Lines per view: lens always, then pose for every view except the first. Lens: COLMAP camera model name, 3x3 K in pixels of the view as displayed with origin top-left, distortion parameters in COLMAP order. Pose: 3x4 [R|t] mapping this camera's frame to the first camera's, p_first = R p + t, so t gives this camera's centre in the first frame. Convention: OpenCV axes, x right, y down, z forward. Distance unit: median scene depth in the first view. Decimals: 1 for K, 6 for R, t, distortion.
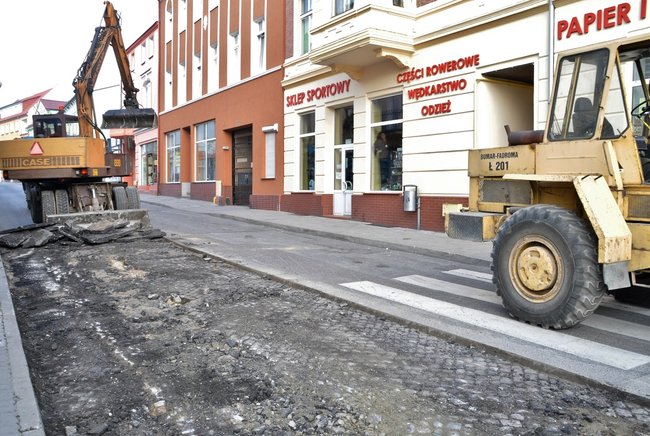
lens RADIAL K [[551.4, 0, 322.3], [0, 551.4, 217.8], [0, 0, 1]] dist [-0.114896, 0.013286]
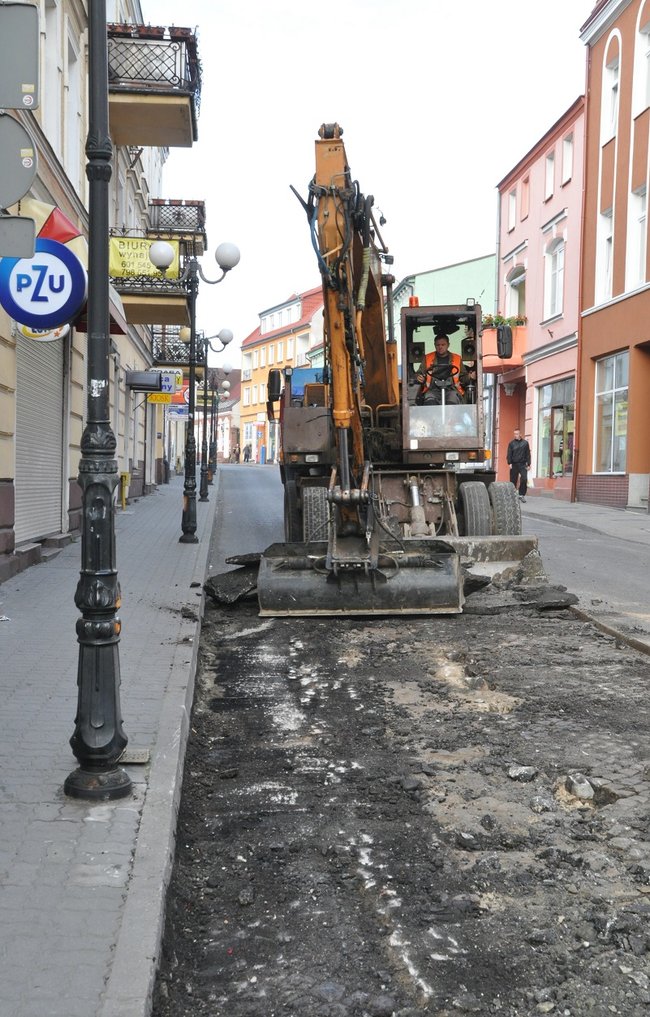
lens RADIAL K [[1259.5, 0, 325.4], [0, 1259.5, 499.3], [0, 0, 1]] dist [0.073658, 0.000000]
pose [[0.882312, 0.023551, -0.470076, -0.013992], [-0.043806, 0.998521, -0.032197, -0.011219], [0.468623, 0.049000, 0.882038, 0.112151]]
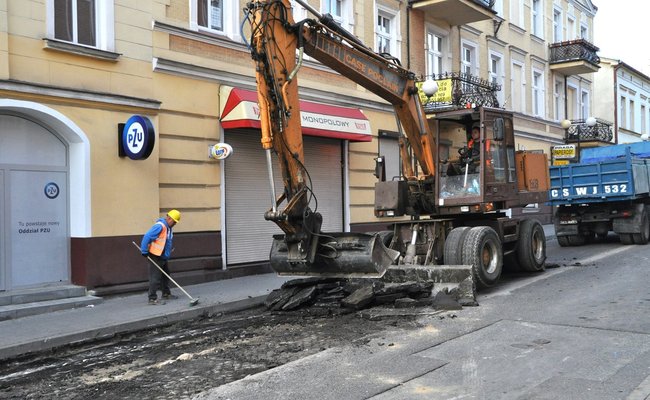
lens RADIAL K [[692.6, 0, 324.7], [0, 692.6, 200.1], [0, 0, 1]] dist [-0.001297, 0.000000]
pose [[0.350734, -0.016132, -0.936336, 0.596495], [-0.030867, 0.999109, -0.028775, -0.109950], [0.935966, 0.038995, 0.349923, 1.023180]]
